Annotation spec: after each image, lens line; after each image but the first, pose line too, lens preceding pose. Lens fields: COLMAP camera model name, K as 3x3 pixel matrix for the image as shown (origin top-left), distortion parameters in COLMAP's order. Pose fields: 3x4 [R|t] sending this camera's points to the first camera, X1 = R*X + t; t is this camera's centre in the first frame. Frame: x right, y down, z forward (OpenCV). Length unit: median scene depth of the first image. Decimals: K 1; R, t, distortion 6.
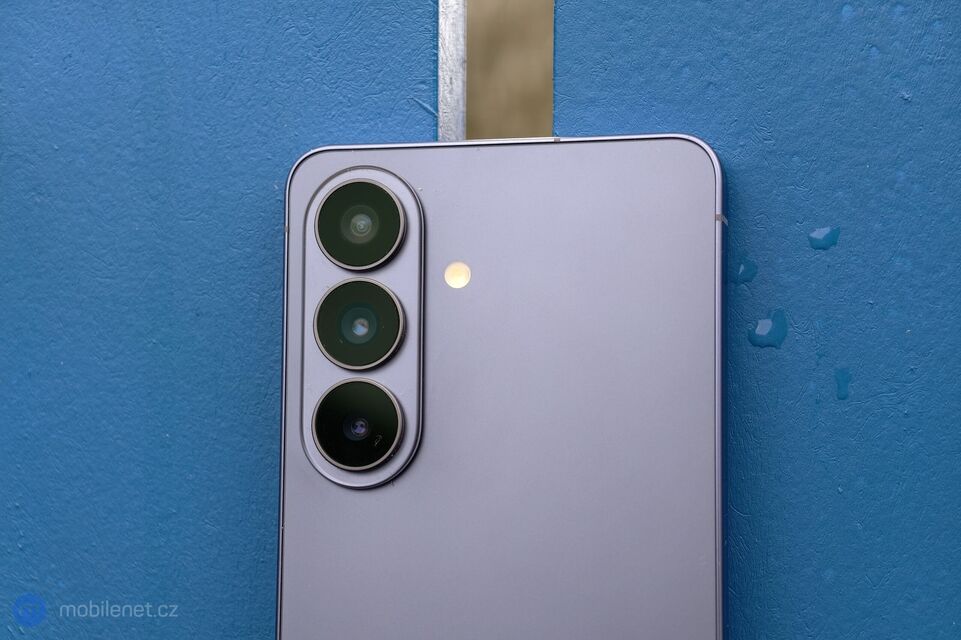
lens RADIAL K [[2411.6, 0, 486.1], [0, 2411.6, 330.5], [0, 0, 1]] dist [0.386968, 0.000000]
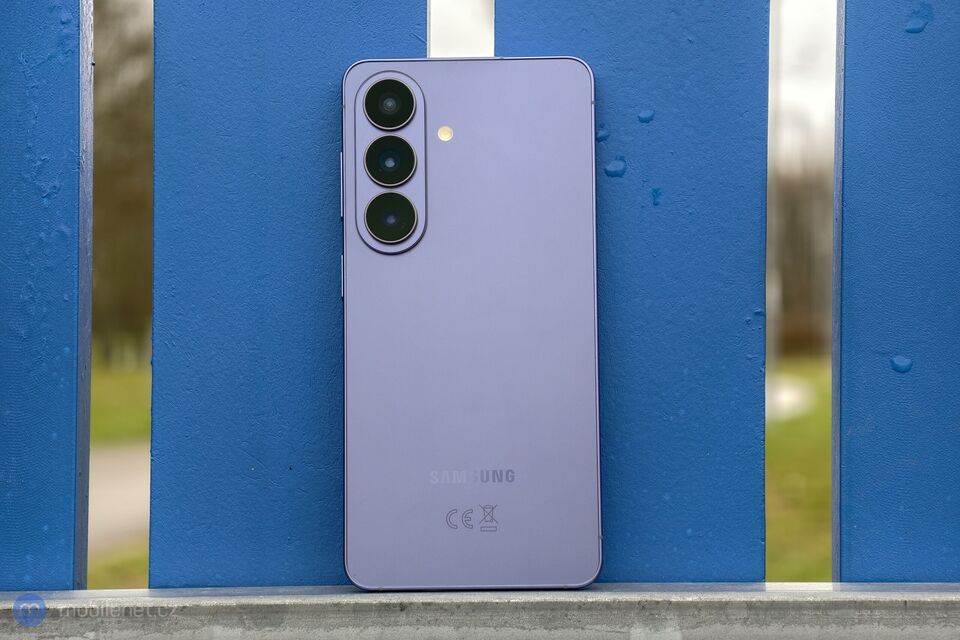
lens RADIAL K [[2409.1, 0, 478.3], [0, 2409.1, 313.1], [0, 0, 1]] dist [0.386968, 0.000000]
pose [[0.977100, 0.005276, 0.212714, -0.359886], [-0.001078, 0.999802, -0.019849, 0.141975], [-0.212777, 0.019165, 0.976913, -0.718456]]
